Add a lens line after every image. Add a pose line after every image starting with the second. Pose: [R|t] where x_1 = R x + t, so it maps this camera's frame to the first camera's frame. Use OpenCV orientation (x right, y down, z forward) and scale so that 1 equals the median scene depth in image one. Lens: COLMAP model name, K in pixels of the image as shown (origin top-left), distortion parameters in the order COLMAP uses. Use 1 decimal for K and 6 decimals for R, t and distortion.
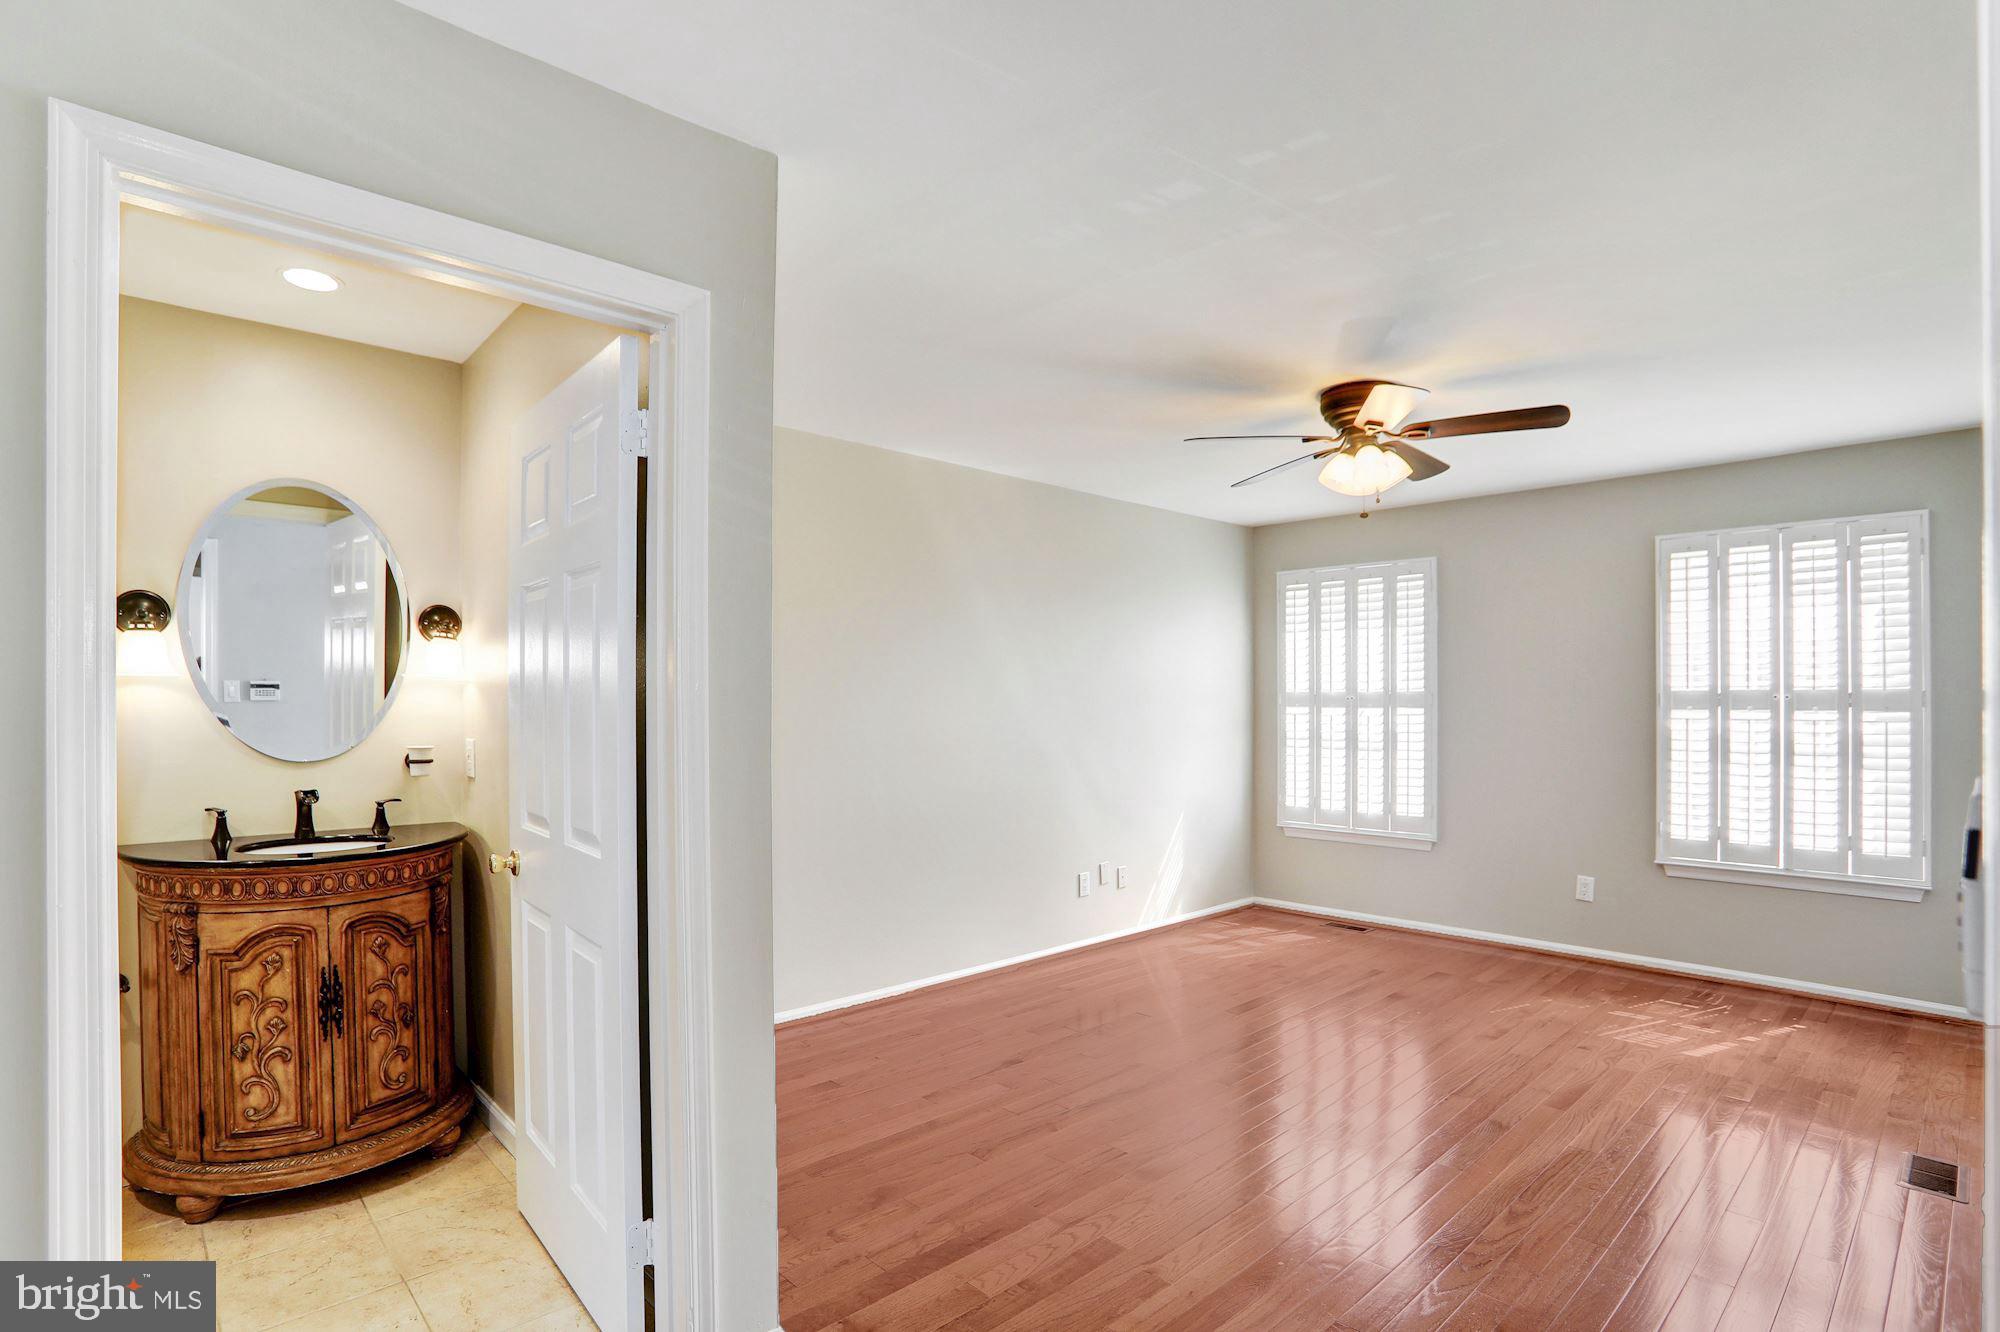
lens RADIAL K [[957.3, 0, 947.5], [0, 957.3, 700.6], [0, 0, 1]] dist [-0.036071, 0.000425]
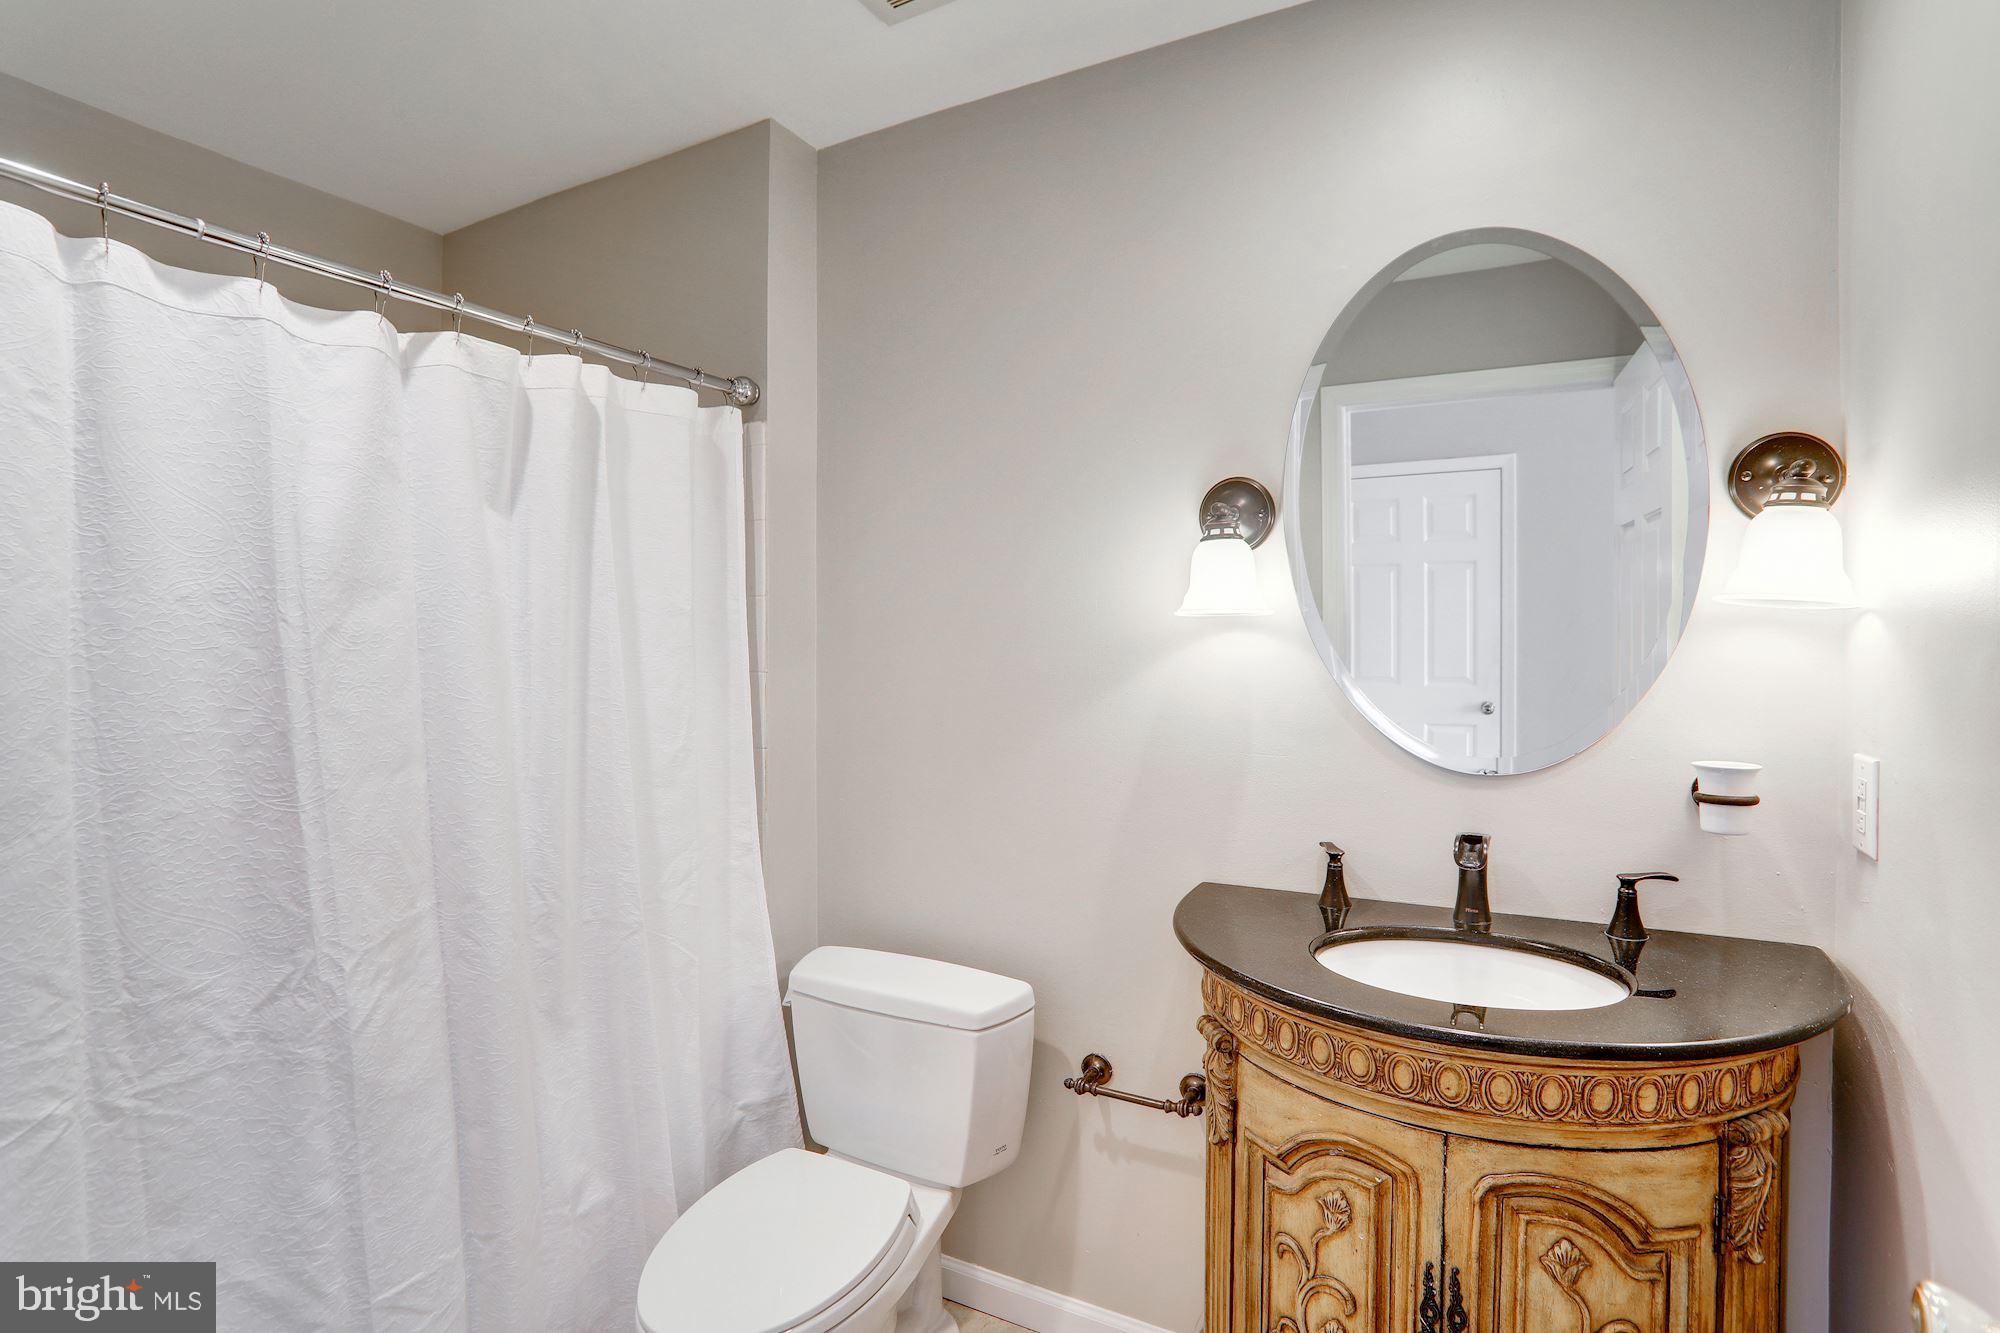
lens RADIAL K [[974.6, 0, 993.4], [0, 974.6, 656.3], [0, 0, 1]] dist [-0.089429, 0.038852]
pose [[0.314601, 0.016847, -0.949075, -0.202451], [0.003023, 0.999820, 0.018749, -0.007541], [0.949219, -0.008768, 0.314493, 0.429226]]
